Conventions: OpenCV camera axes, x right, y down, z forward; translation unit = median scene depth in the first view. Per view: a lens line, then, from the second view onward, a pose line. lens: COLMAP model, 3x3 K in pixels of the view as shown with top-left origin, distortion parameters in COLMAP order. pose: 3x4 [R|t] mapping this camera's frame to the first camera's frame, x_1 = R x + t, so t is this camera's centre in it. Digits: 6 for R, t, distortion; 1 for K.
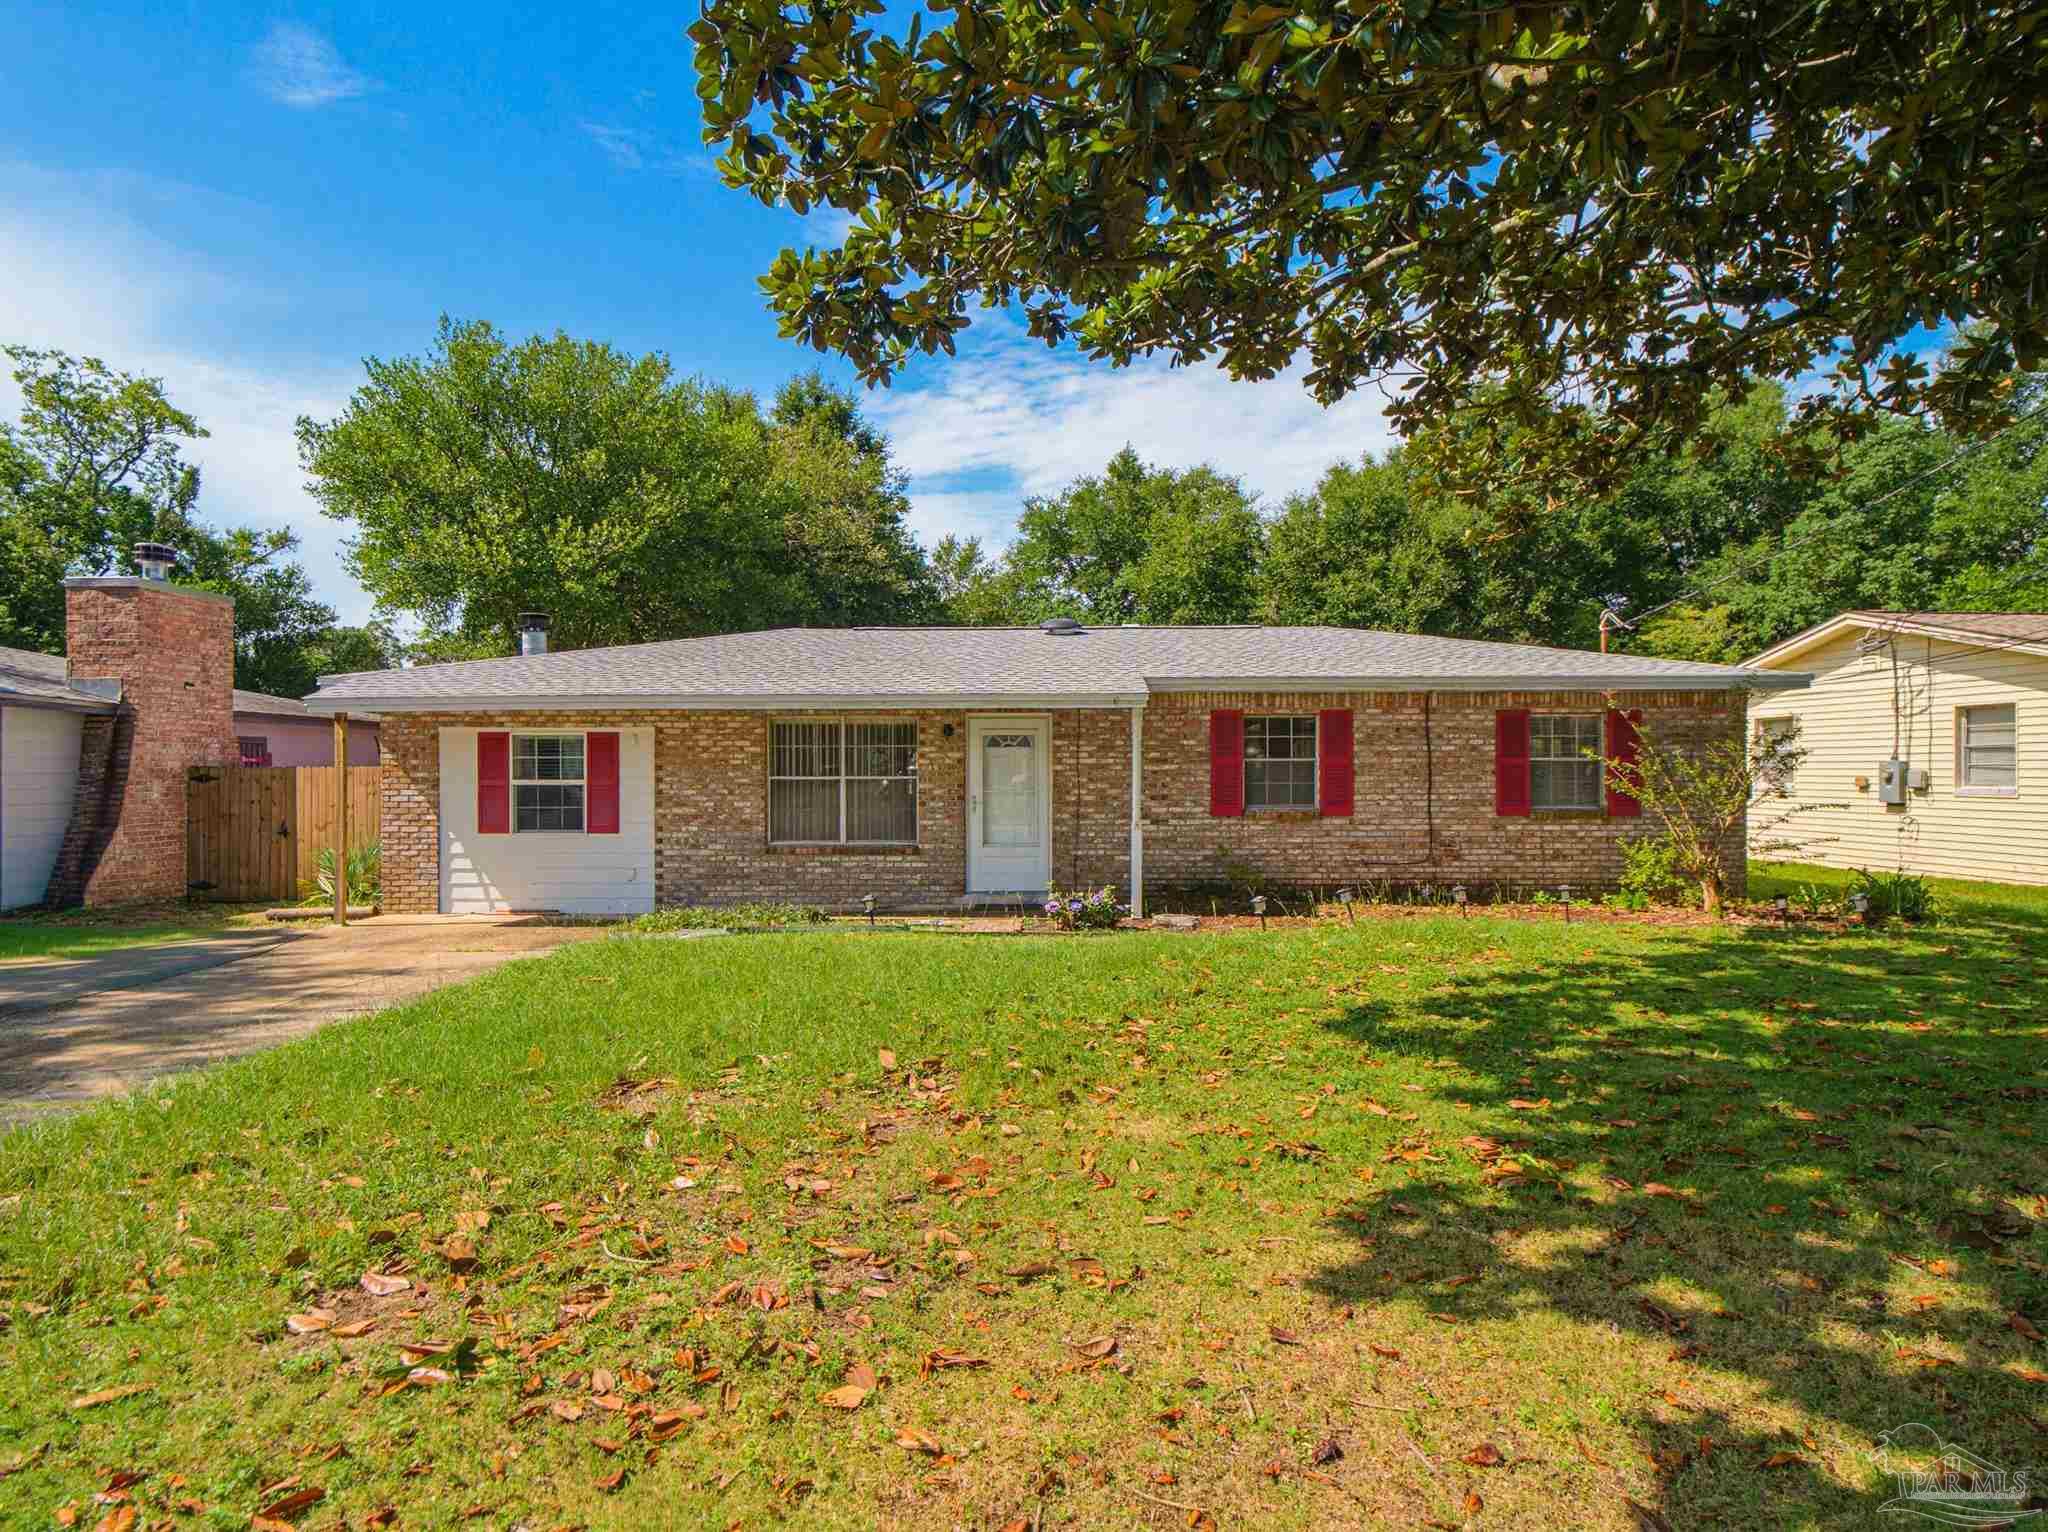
lens RADIAL K [[1044.4, 0, 1024.0], [0, 1044.4, 766.0], [0, 0, 1]] dist [0.011897, -0.000759]
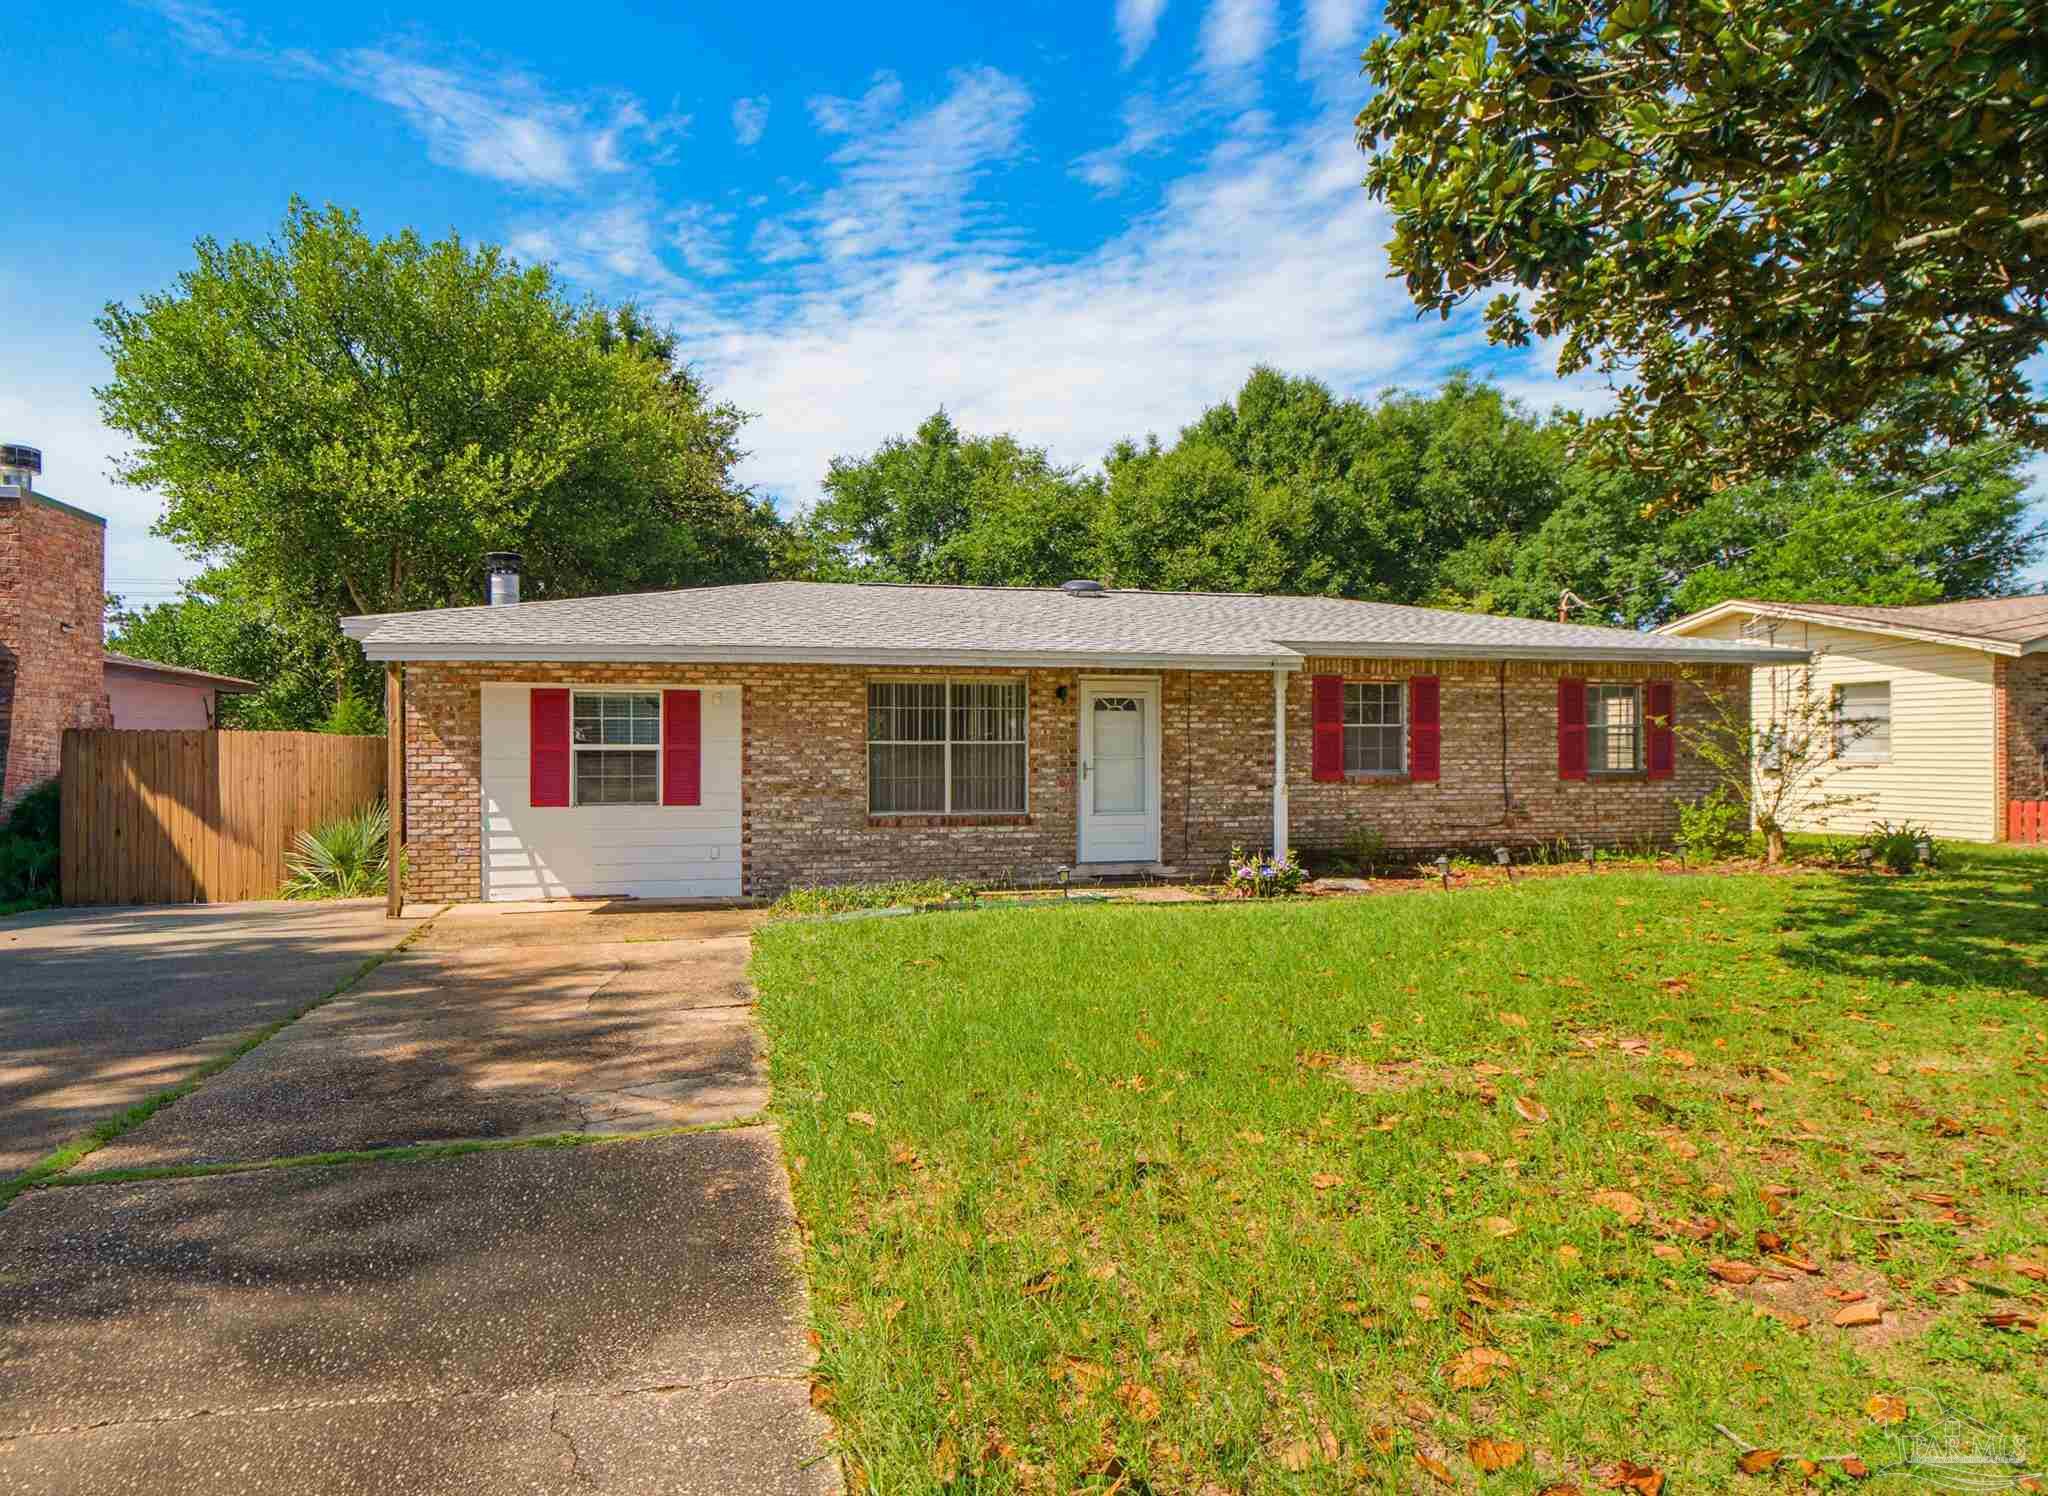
lens RADIAL K [[1075.0, 0, 1024.0], [0, 1075.0, 748.0], [0, 0, 1]] dist [0.001643, -0.000250]
pose [[0.976035, 0.000011, 0.217613, -0.313250], [-0.001502, 0.999977, 0.006686, 0.009673], [-0.217608, -0.006852, 0.976012, 0.060047]]
